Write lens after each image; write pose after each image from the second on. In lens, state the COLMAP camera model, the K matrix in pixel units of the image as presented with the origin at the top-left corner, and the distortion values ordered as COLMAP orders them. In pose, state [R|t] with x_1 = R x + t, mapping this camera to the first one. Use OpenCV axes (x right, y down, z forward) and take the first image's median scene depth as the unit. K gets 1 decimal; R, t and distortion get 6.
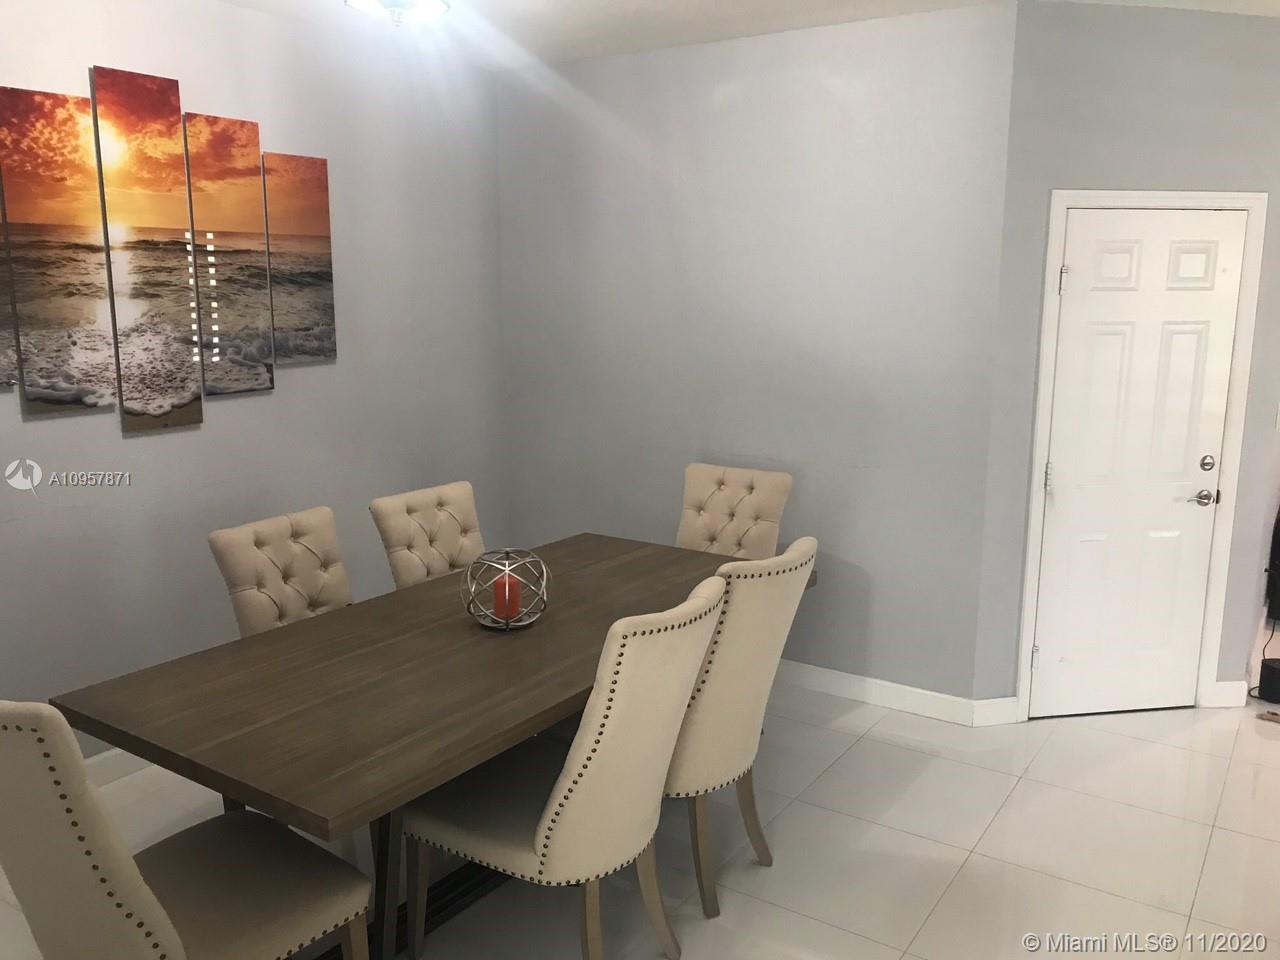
lens RADIAL K [[1052.9, 0, 625.2], [0, 1052.9, 486.6], [0, 0, 1]] dist [0.015603, -0.014558]
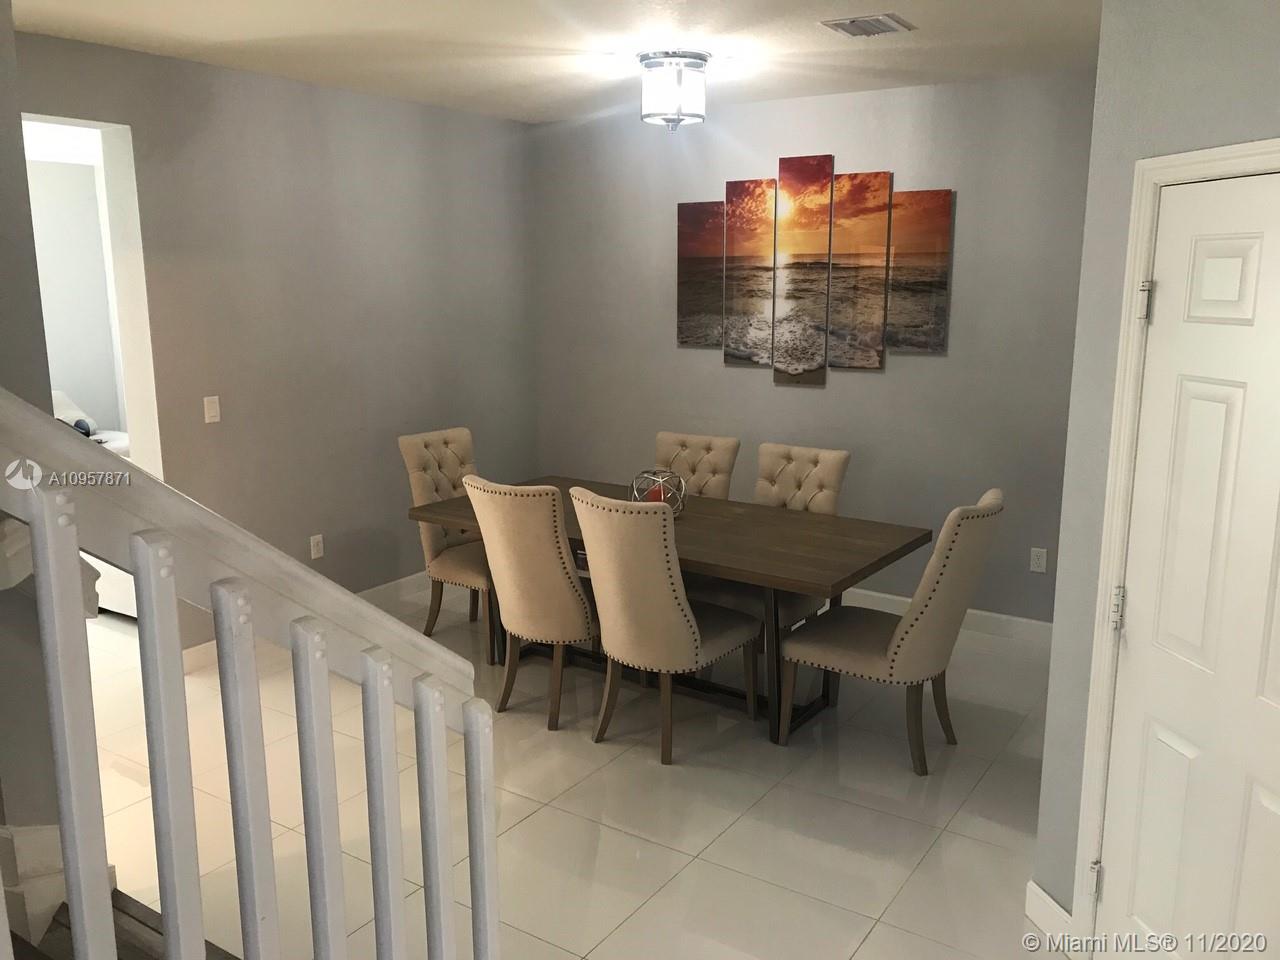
lens RADIAL K [[1052.9, 0, 637.5], [0, 1052.9, 483.0], [0, 0, 1]] dist [0.015603, -0.014558]
pose [[0.007508, 0.192654, -0.981238, 1.133723], [-0.186124, 0.964388, 0.187922, -0.166399], [0.982498, 0.181221, 0.043098, 0.754131]]
